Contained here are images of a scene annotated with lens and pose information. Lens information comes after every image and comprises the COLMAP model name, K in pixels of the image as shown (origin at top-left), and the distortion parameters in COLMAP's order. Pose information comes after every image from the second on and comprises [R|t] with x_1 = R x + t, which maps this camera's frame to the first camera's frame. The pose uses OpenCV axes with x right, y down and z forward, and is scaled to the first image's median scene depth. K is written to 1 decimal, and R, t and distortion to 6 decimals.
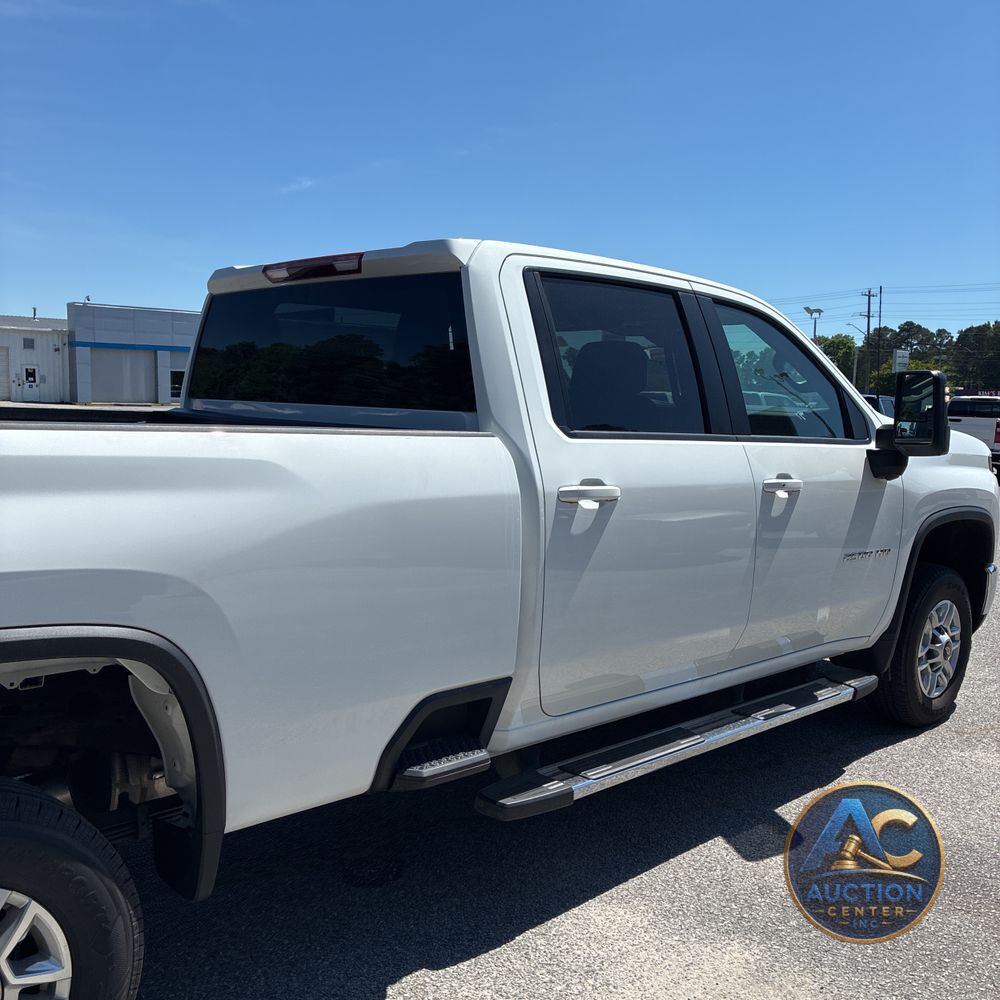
lens RADIAL K [[1010.0, 0, 486.0], [0, 1010.0, 519.0], [0, 0, 1]] dist [0.029151, 0.000000]
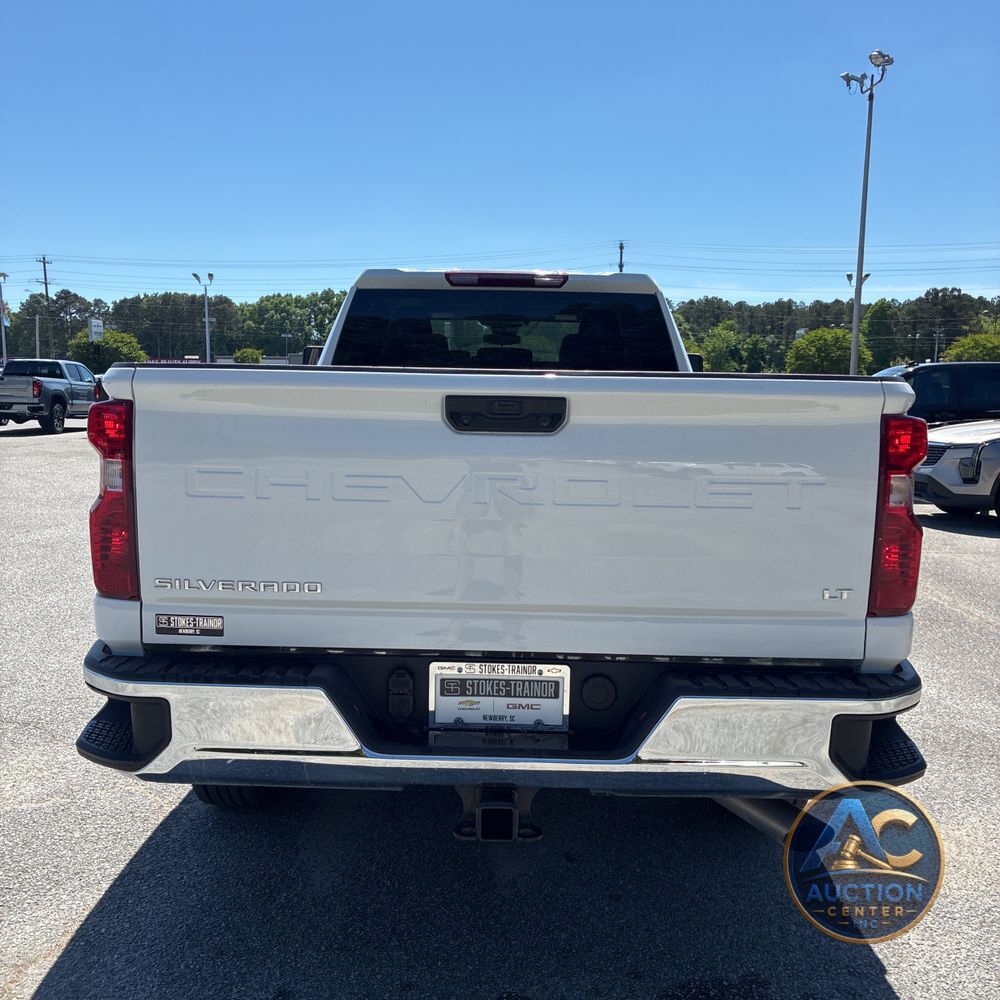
lens RADIAL K [[1010.0, 0, 495.5], [0, 1010.0, 501.5], [0, 0, 1]] dist [0.029151, 0.000000]
pose [[0.704071, -0.096424, 0.703553, -1.081117], [0.086786, 0.994996, 0.049517, -0.009345], [-0.704807, 0.026195, 0.708915, 0.012884]]
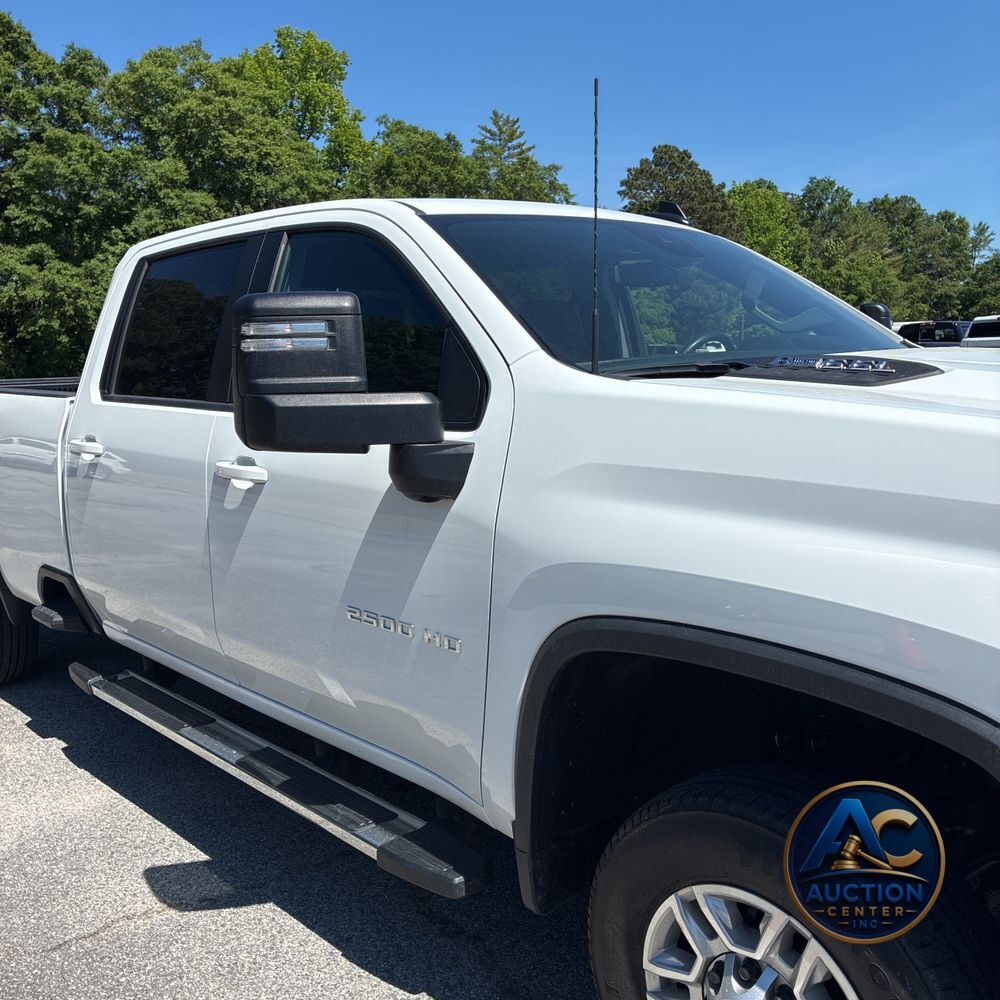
lens RADIAL K [[1010.0, 0, 492.3], [0, 1010.0, 501.7], [0, 0, 1]] dist [0.029151, 0.000000]
pose [[-0.013868, 0.120515, -0.992615, 1.006845], [-0.083720, 0.989084, 0.121256, -0.114253], [0.996393, 0.084783, -0.003627, 1.153676]]
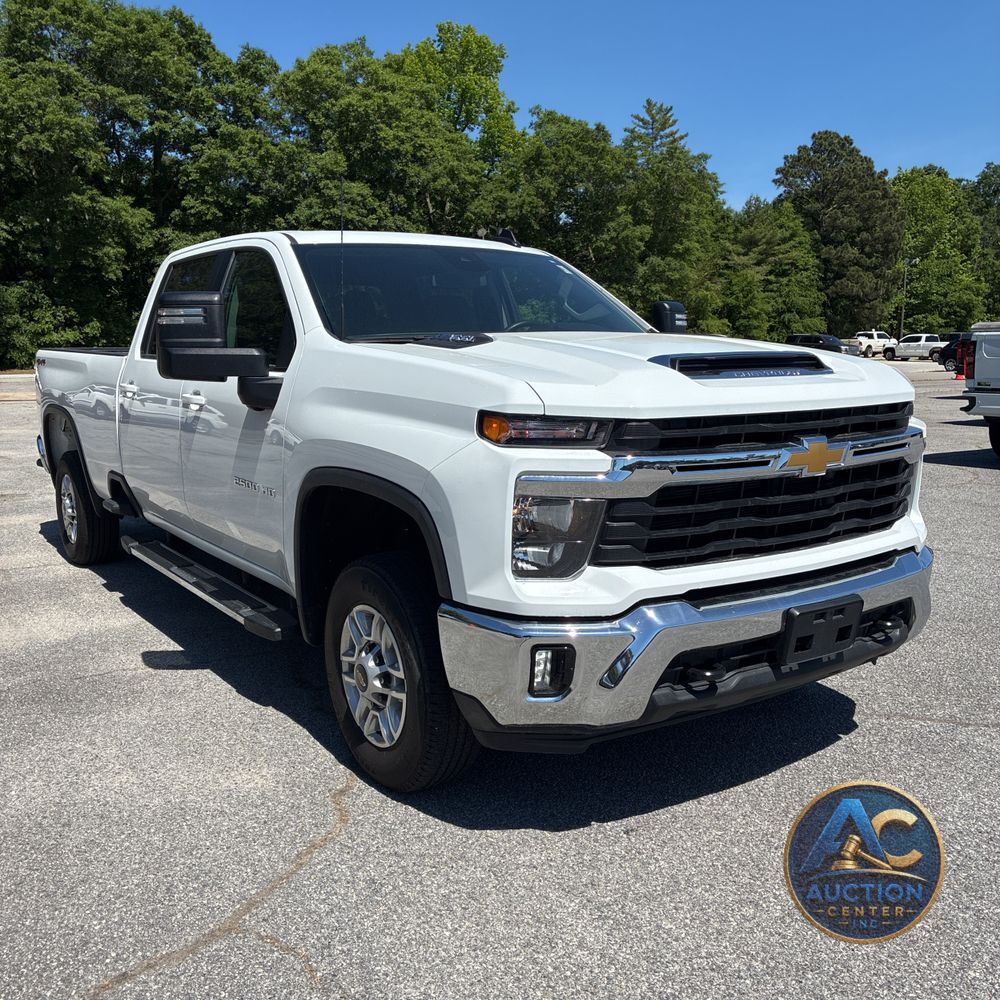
lens RADIAL K [[1010.0, 0, 501.8], [0, 1010.0, 501.3], [0, 0, 1]] dist [0.029151, 0.000000]
pose [[-0.158208, 0.128609, -0.978994, 1.406714], [-0.107086, 0.983398, 0.146493, -0.127433], [0.981582, 0.128013, -0.141809, 1.507113]]
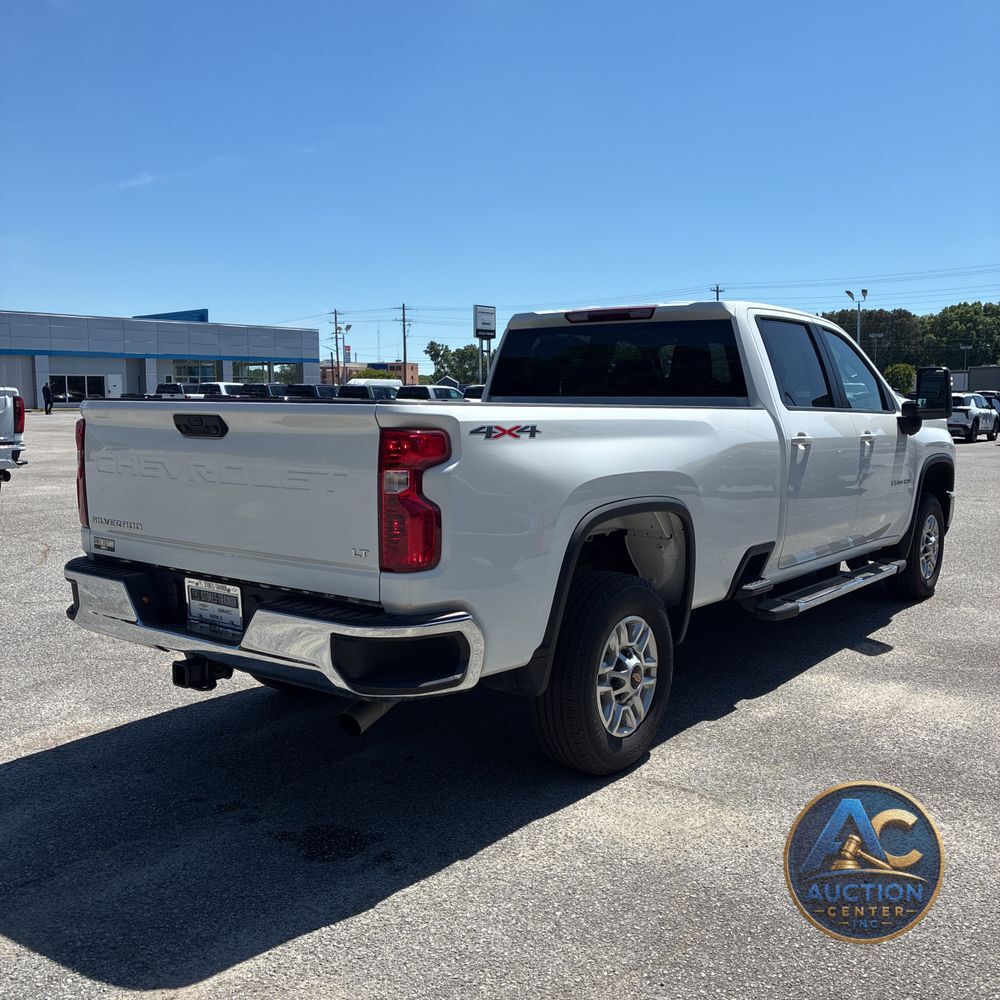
lens RADIAL K [[1010.0, 0, 500.3], [0, 1010.0, 494.4], [0, 0, 1]] dist [0.029151, 0.000000]
pose [[0.988103, -0.039990, 0.148506, -0.542757], [0.042968, 0.998934, -0.016898, 0.060313], [-0.147672, 0.023078, 0.988767, -0.545783]]
